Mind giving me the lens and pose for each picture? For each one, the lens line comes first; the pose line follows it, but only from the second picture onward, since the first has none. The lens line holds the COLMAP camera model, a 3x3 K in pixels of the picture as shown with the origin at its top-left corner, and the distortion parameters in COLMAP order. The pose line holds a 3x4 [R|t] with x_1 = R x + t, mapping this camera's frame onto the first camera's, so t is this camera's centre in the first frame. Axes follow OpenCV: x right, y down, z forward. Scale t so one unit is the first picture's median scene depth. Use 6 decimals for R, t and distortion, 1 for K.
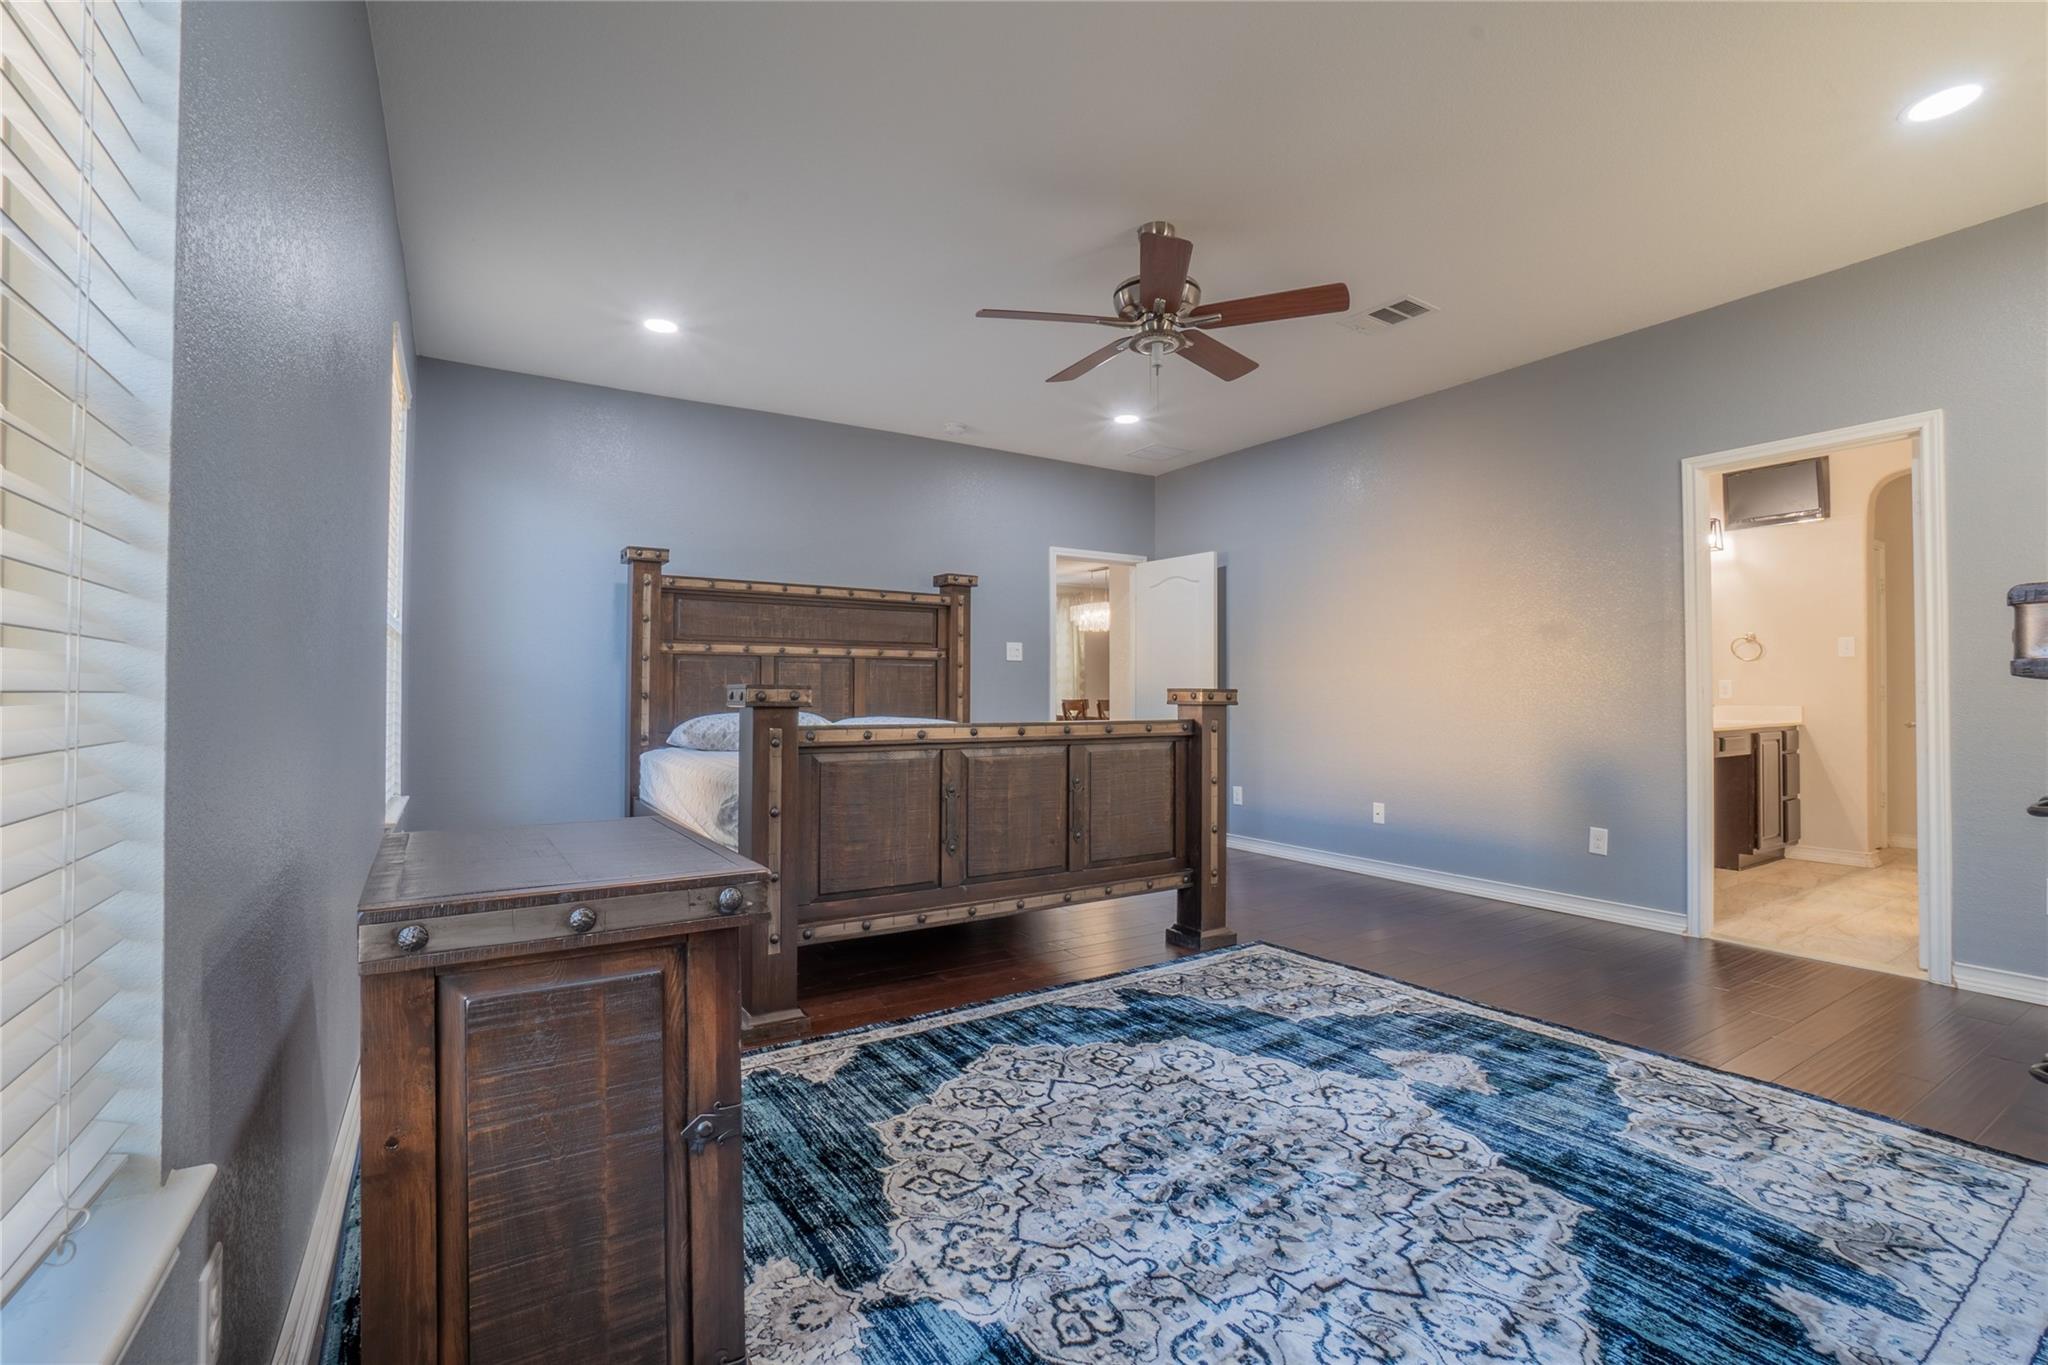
lens RADIAL K [[884.8, 0, 1030.7], [0, 884.8, 682.2], [0, 0, 1]] dist [-0.022537, -0.000204]
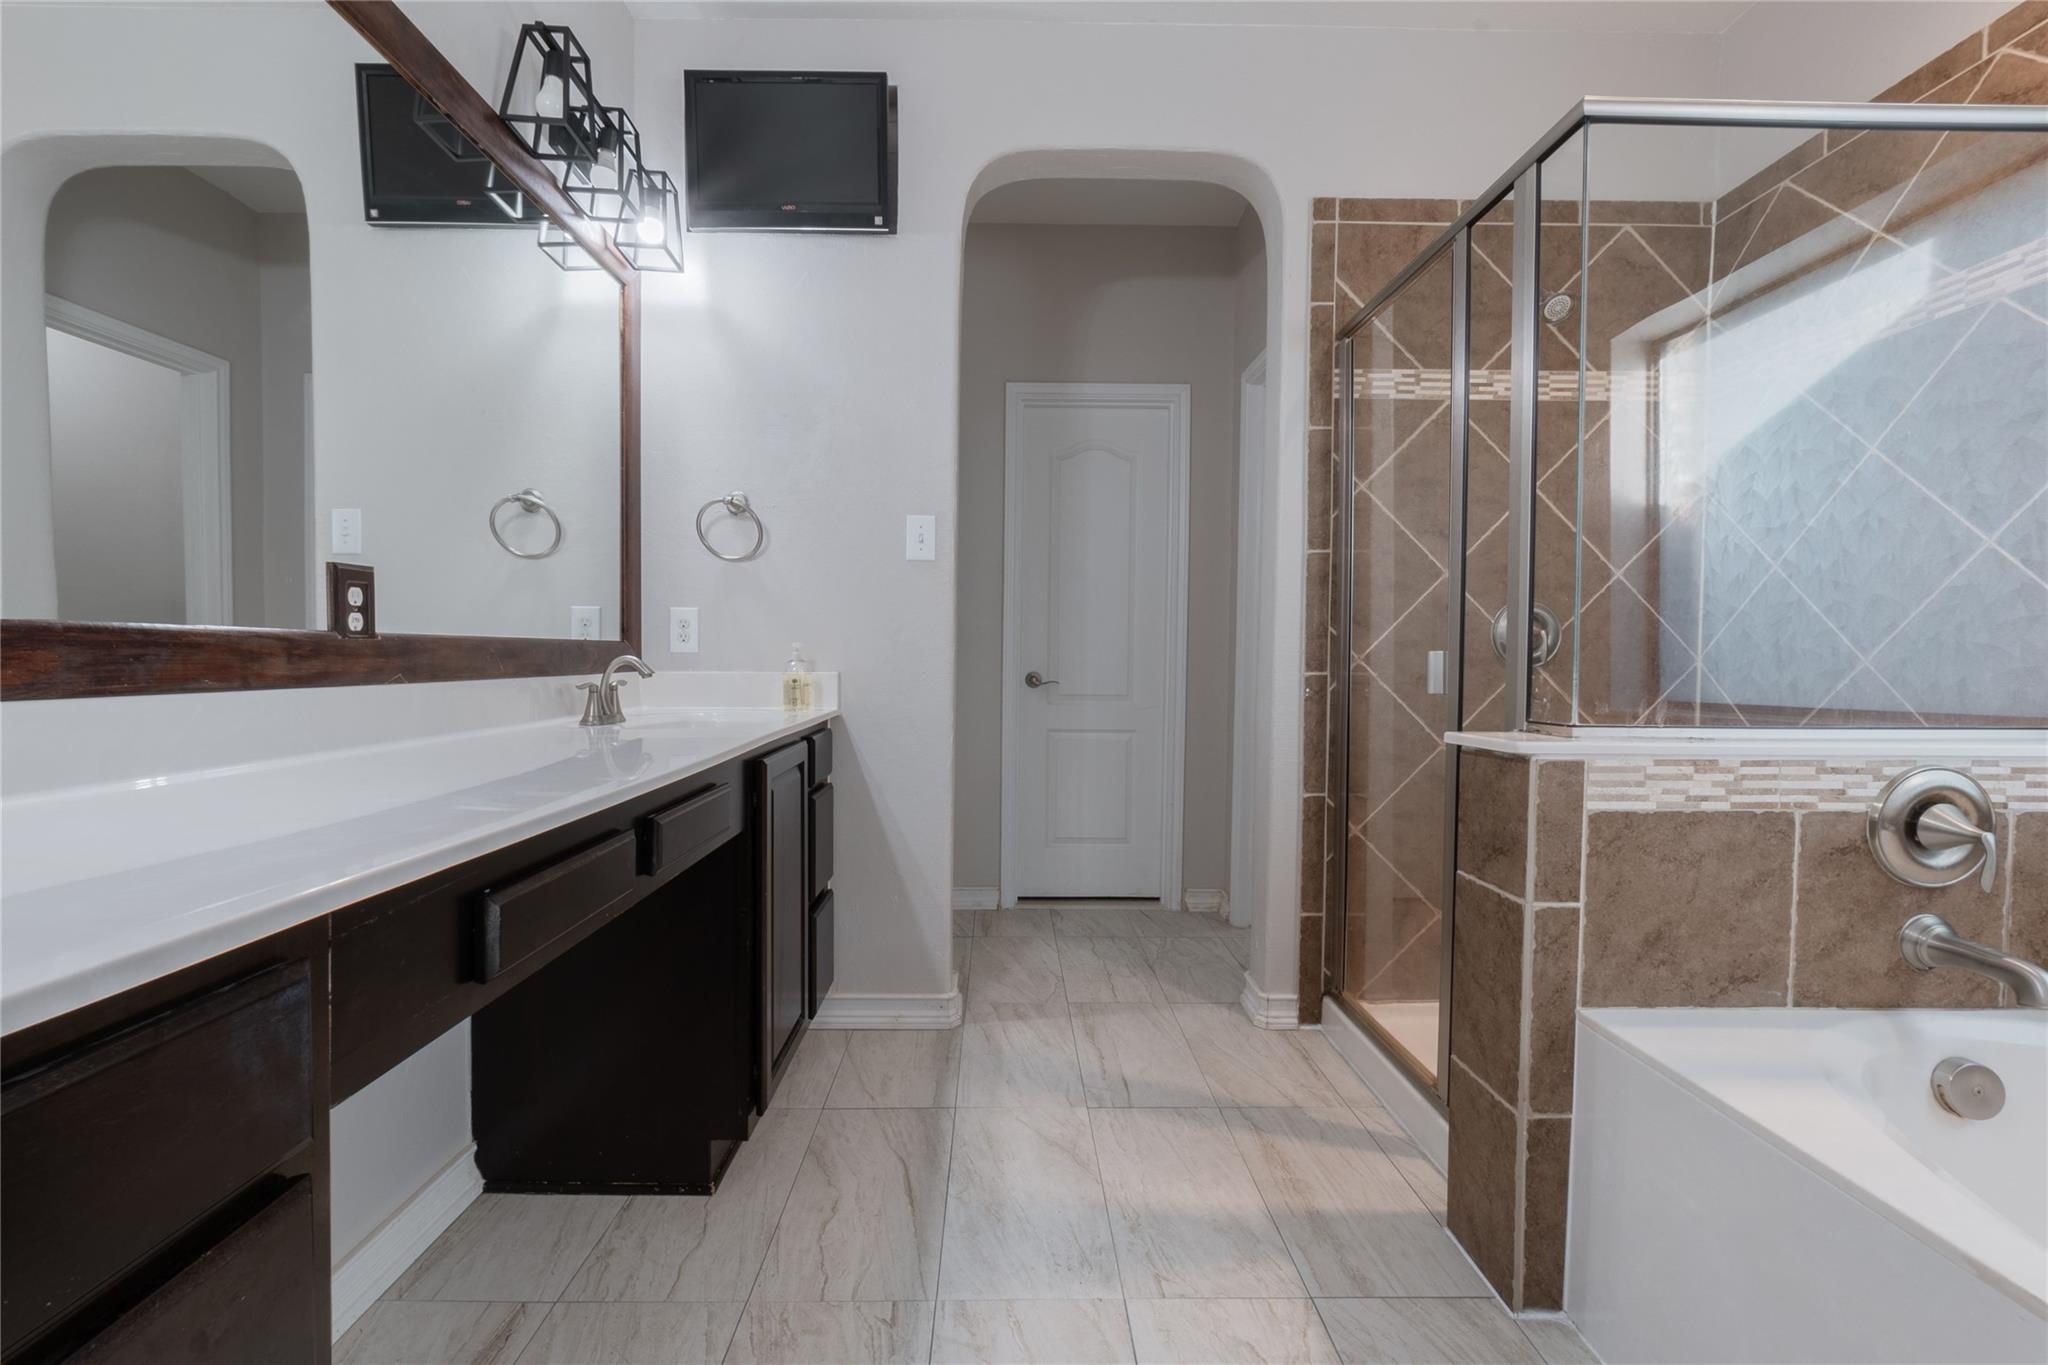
lens RADIAL K [[884.8, 0, 1022.1], [0, 884.8, 682.8], [0, 0, 1]] dist [-0.022537, -0.000204]
pose [[0.523871, -0.023002, 0.851487, 0.570605], [-0.019655, 0.999043, 0.039081, 0.013910], [-0.851571, -0.037209, 0.522917, 0.702637]]
